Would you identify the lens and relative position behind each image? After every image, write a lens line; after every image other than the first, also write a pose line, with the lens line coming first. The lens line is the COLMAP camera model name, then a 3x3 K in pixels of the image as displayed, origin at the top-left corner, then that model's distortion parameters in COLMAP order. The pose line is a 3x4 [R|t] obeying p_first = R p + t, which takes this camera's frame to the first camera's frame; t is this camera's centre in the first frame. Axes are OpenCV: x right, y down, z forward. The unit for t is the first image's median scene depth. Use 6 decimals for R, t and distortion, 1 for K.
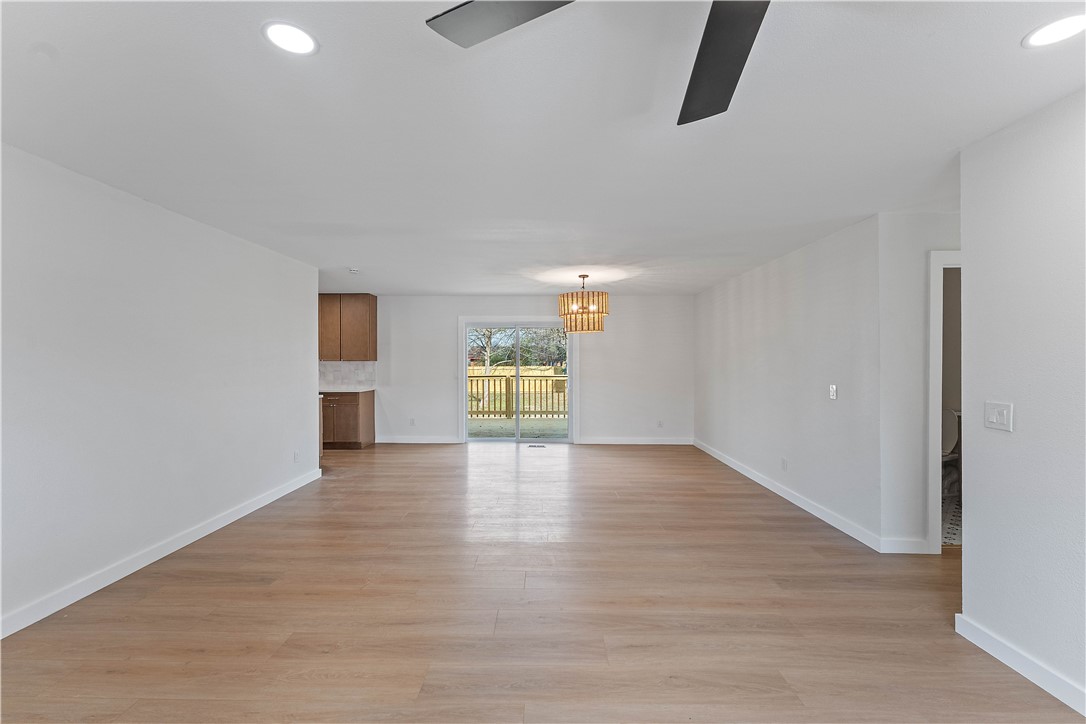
lens RADIAL K [[475.1, 0, 539.0], [0, 475.1, 366.6], [0, 0, 1]] dist [-0.001827, -0.000588]
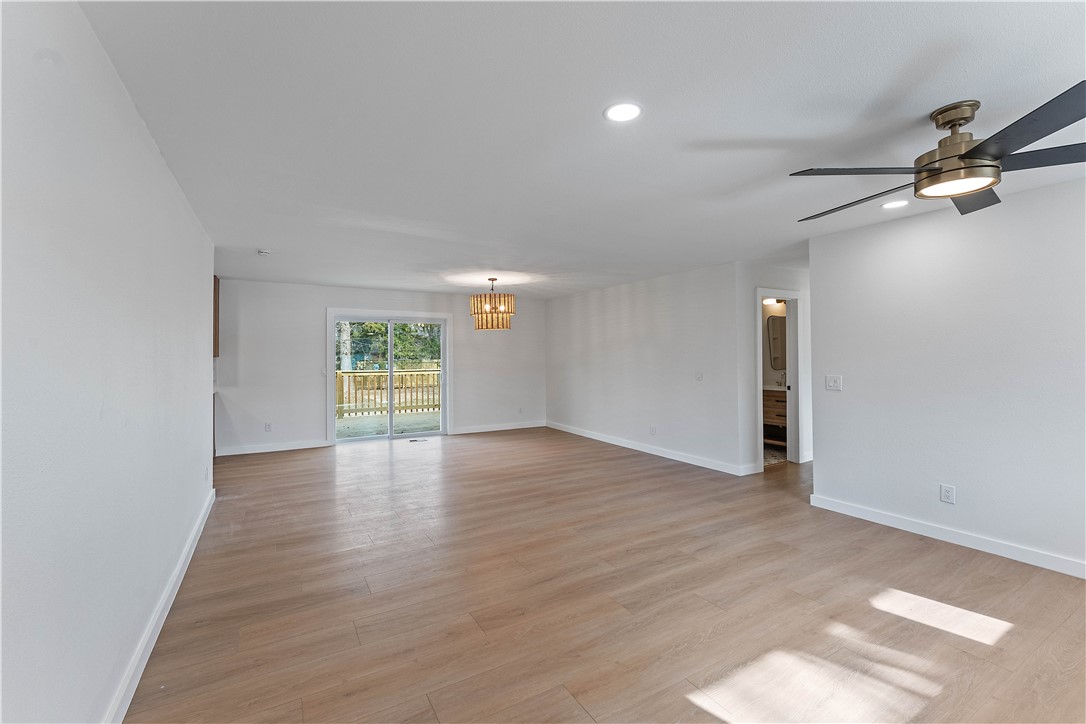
lens RADIAL K [[475.1, 0, 537.5], [0, 475.1, 355.4], [0, 0, 1]] dist [-0.001827, -0.000588]
pose [[0.848845, -0.004777, 0.528621, -0.408516], [0.011539, 0.999888, -0.009493, -0.000579], [-0.528516, 0.014158, 0.848805, 0.005536]]
